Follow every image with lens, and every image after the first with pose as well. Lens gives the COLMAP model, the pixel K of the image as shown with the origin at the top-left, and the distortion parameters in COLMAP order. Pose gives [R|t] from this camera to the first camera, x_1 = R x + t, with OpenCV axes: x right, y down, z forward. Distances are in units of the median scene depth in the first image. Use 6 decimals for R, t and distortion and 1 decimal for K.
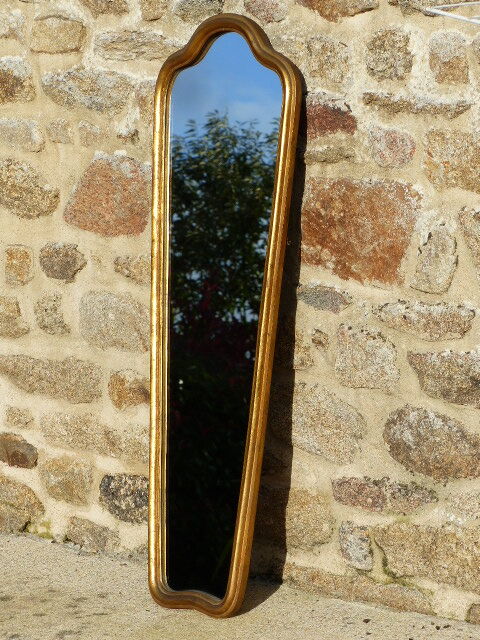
lens RADIAL K [[2675.1, 0, 240.5], [0, 2675.1, 320.8], [0, 0, 1]] dist [-0.030466, 0.000000]
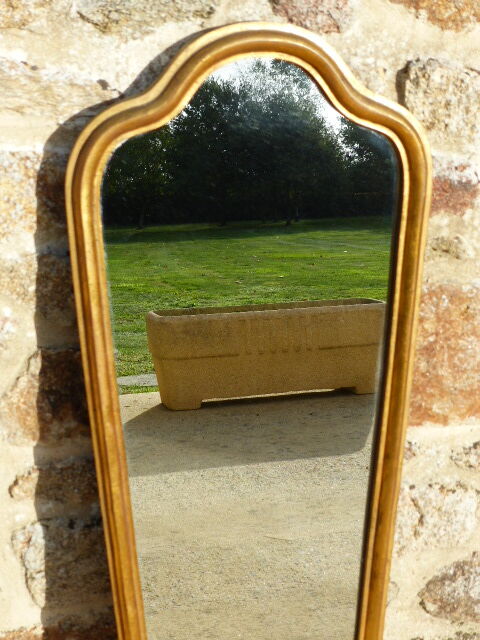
lens RADIAL K [[1120.8, 0, 240.5], [0, 1120.8, 319.0], [0, 0, 1]] dist [-0.039118, 0.000000]
pose [[0.511109, -0.317021, 0.798915, -0.192118], [0.055843, 0.939778, 0.337192, -0.133896], [-0.857700, -0.127728, 0.498032, 0.895534]]
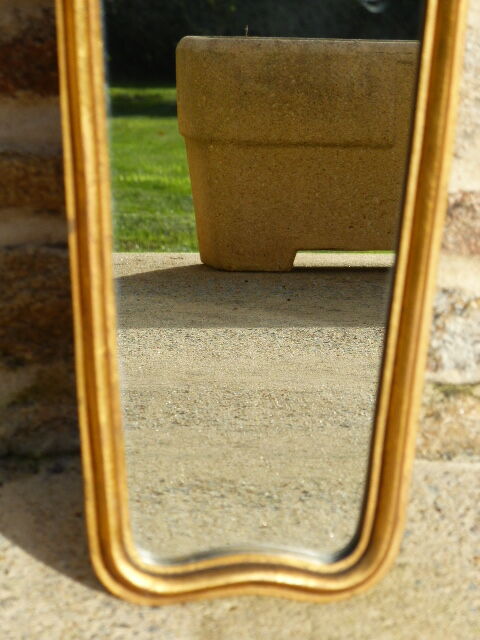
lens RADIAL K [[3310.2, 0, 239.8], [0, 3310.2, 320.0], [0, 0, 1]] dist [-0.355875, 0.000000]
pose [[0.587892, -0.266855, 0.763657, -0.397267], [0.020105, 0.948550, 0.315987, -0.092457], [-0.808690, -0.170413, 0.563010, 0.730156]]
